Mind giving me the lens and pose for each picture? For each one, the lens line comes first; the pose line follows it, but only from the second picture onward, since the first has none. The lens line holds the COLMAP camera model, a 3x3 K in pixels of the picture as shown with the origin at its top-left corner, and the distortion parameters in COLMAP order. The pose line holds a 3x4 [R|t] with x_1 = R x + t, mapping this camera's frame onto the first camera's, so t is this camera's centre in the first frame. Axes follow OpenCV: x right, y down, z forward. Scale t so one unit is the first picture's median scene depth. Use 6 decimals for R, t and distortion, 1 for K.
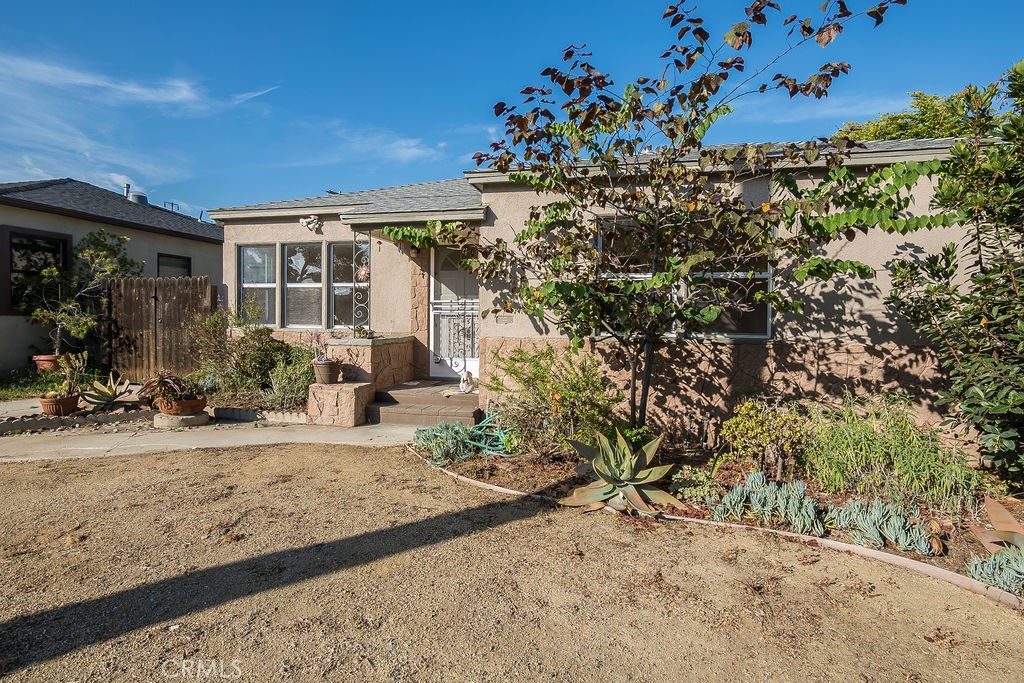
lens RADIAL K [[509.0, 0, 521.4], [0, 509.0, 335.3], [0, 0, 1]] dist [-0.012112, 0.002478]
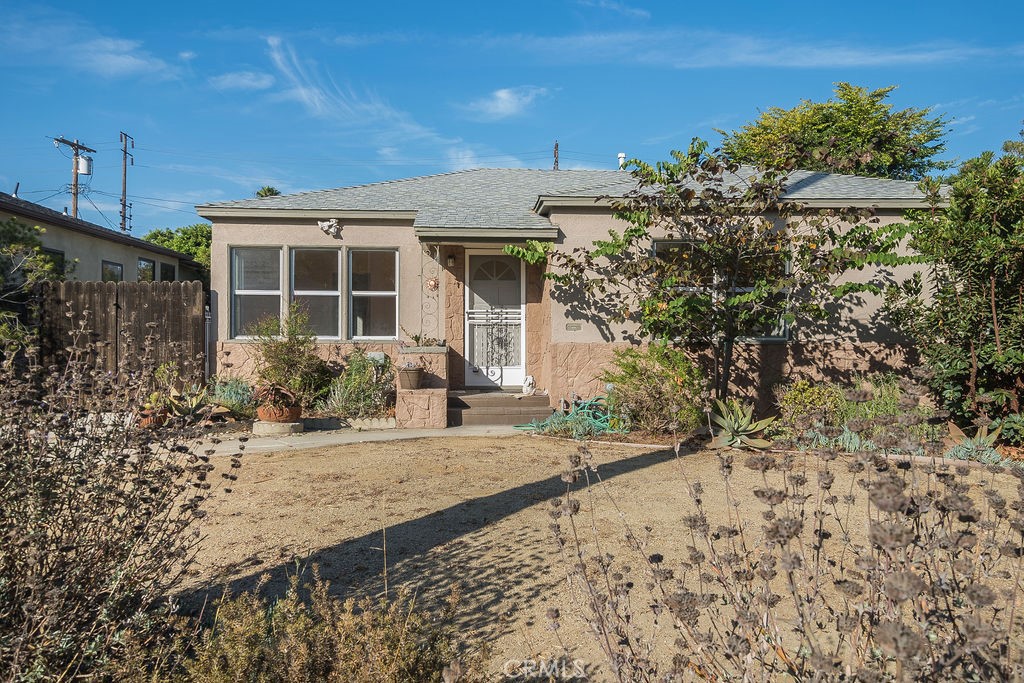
lens RADIAL K [[711.2, 0, 545.6], [0, 711.2, 342.5], [0, 0, 1]] dist [0.048091, -0.001594]
pose [[0.959466, -0.009936, 0.281650, -0.535543], [0.017315, 0.999569, -0.023724, 0.039396], [-0.281293, 0.027639, 0.959224, -0.484238]]
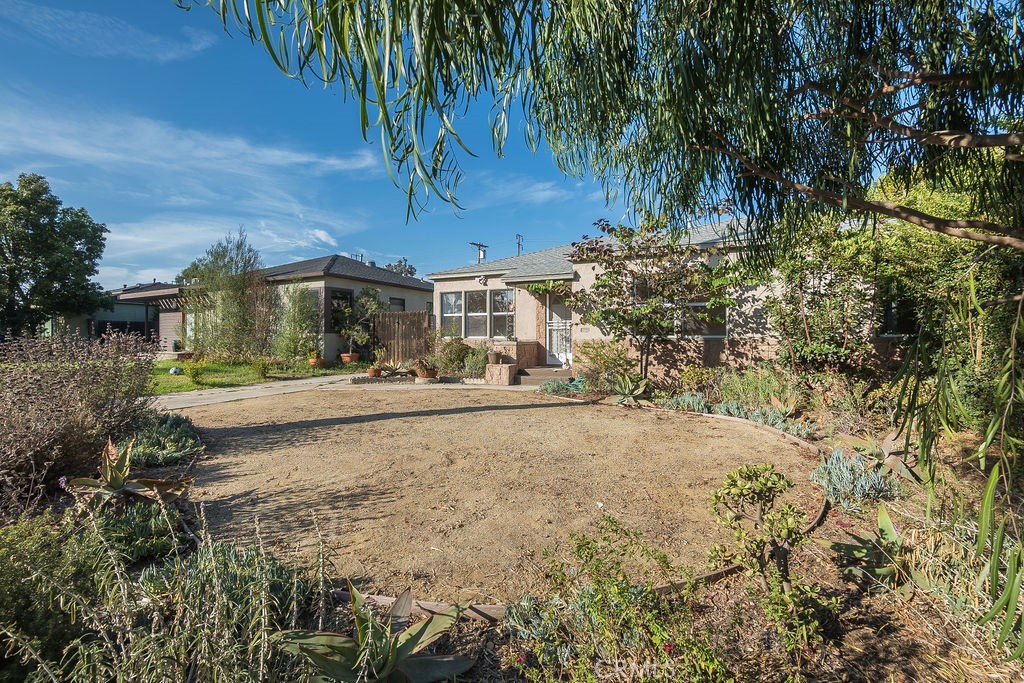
lens RADIAL K [[429.9, 0, 546.5], [0, 429.9, 344.6], [0, 0, 1]] dist [-0.008164, 0.001077]
pose [[0.984099, -0.006946, -0.177486, 0.109630], [0.002891, 0.999729, -0.023092, 0.059469], [0.177598, 0.022211, 0.983852, -0.602137]]
